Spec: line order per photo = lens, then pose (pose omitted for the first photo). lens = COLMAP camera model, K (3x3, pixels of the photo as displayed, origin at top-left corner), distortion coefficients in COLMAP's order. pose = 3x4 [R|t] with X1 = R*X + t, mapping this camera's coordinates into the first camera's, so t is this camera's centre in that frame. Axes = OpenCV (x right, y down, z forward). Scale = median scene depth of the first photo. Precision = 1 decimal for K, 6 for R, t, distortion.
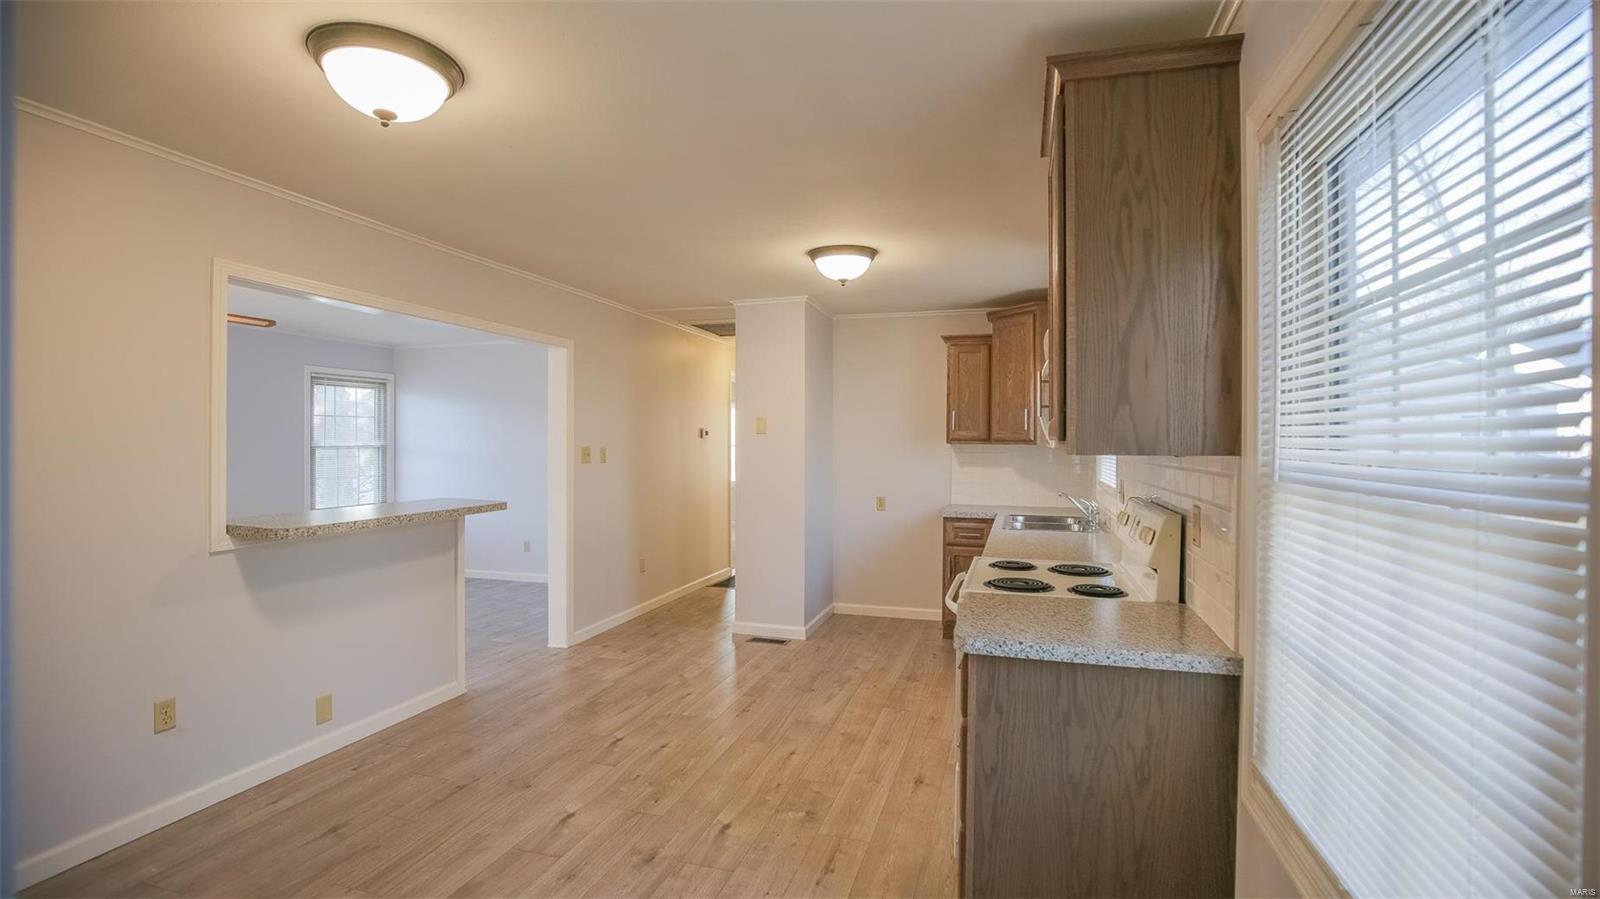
lens RADIAL K [[731.6, 0, 808.3], [0, 731.6, 442.1], [0, 0, 1]] dist [-0.024469, -0.000047]
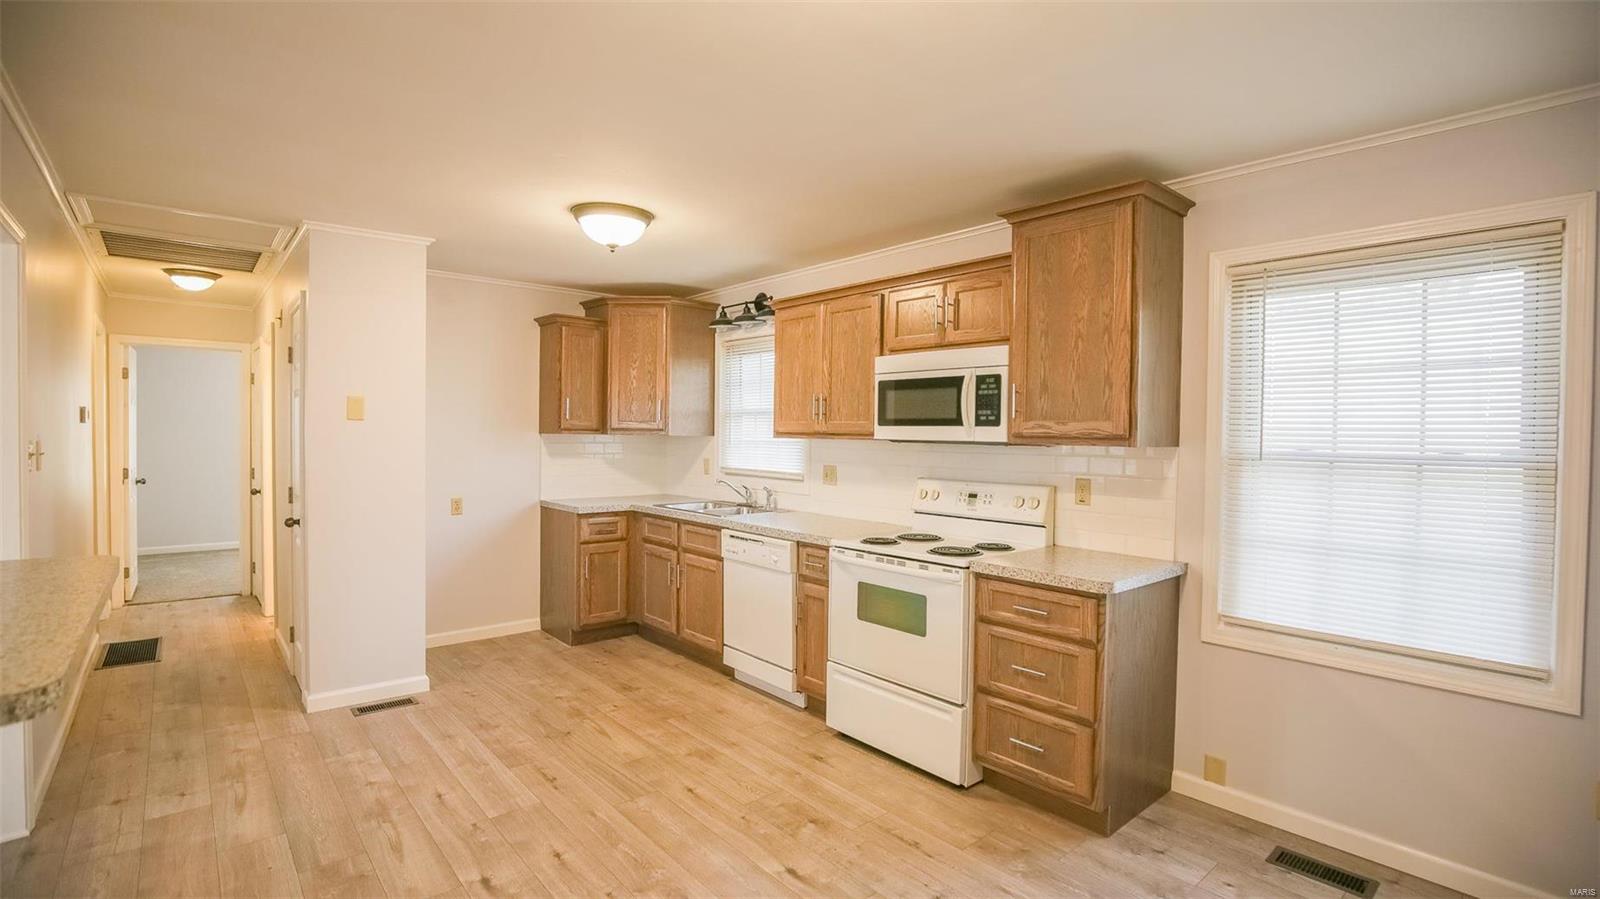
lens RADIAL K [[731.6, 0, 808.3], [0, 731.6, 442.1], [0, 0, 1]] dist [-0.024469, -0.000047]
pose [[0.539978, -0.009692, 0.841624, -0.550224], [-0.006592, 0.999854, 0.015743, -0.004941], [-0.841654, -0.014048, 0.539835, 0.335907]]
